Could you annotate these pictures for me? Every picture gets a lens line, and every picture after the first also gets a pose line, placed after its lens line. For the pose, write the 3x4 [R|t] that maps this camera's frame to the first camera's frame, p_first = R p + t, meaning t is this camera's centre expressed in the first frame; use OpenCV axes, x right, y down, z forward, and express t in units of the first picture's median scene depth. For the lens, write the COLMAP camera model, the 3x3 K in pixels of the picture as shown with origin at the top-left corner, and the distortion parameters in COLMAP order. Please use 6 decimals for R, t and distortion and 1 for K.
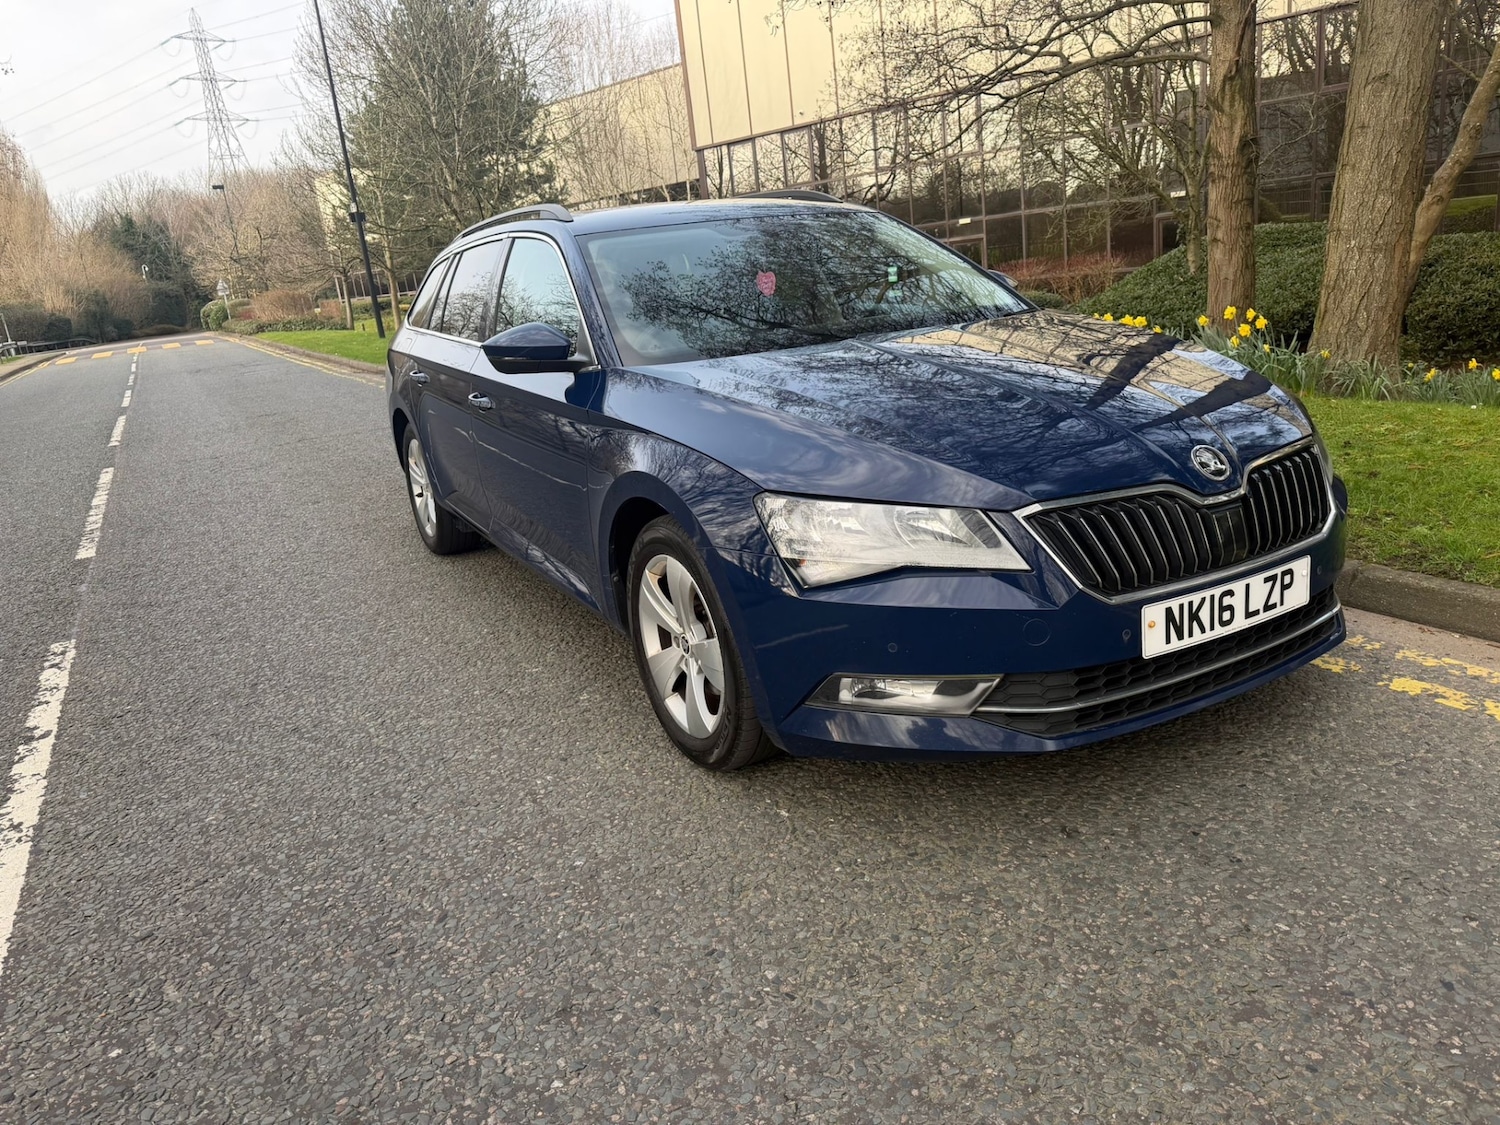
lens RADIAL K [[1066.5, 0, 743.2], [0, 1066.5, 535.2], [0, 0, 1]] dist [0.024300, -0.033984]
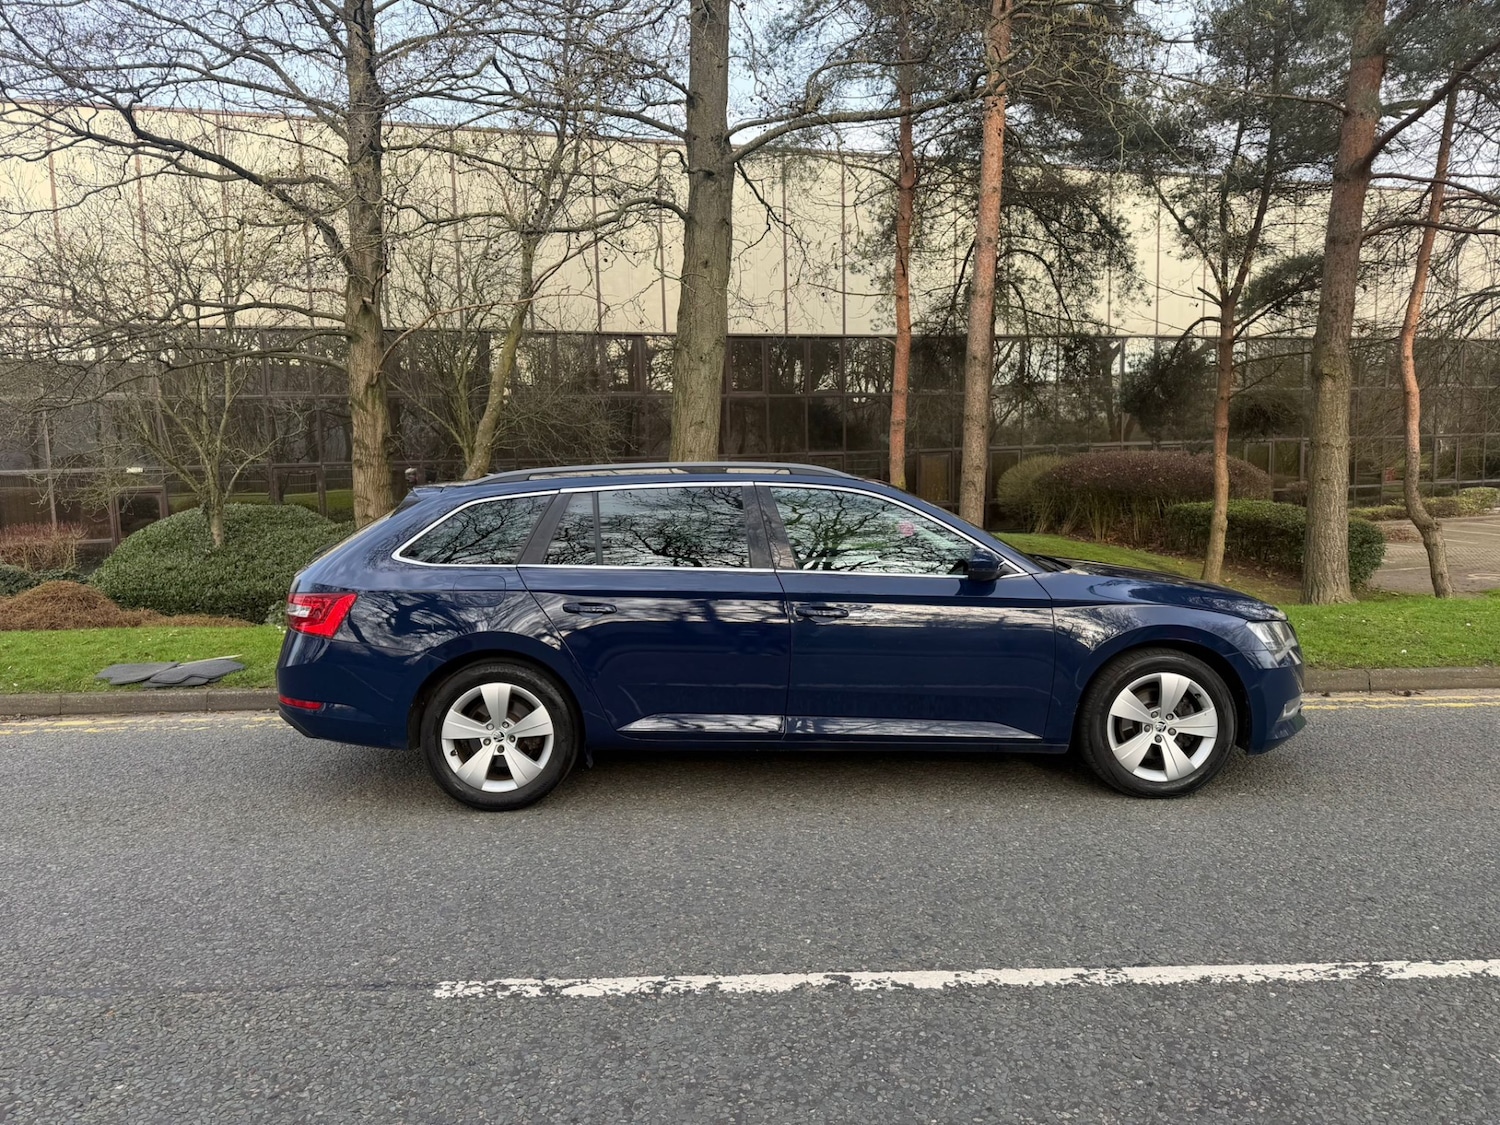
lens RADIAL K [[1033.5, 0, 750.0], [0, 1033.5, 562.5], [0, 0, 1]] dist [0.025719, -0.022060]
pose [[0.473923, 0.005693, 0.880548, -1.472379], [0.190797, 0.975559, -0.108997, -0.077868], [-0.859647, 0.219662, 0.461254, 0.577043]]
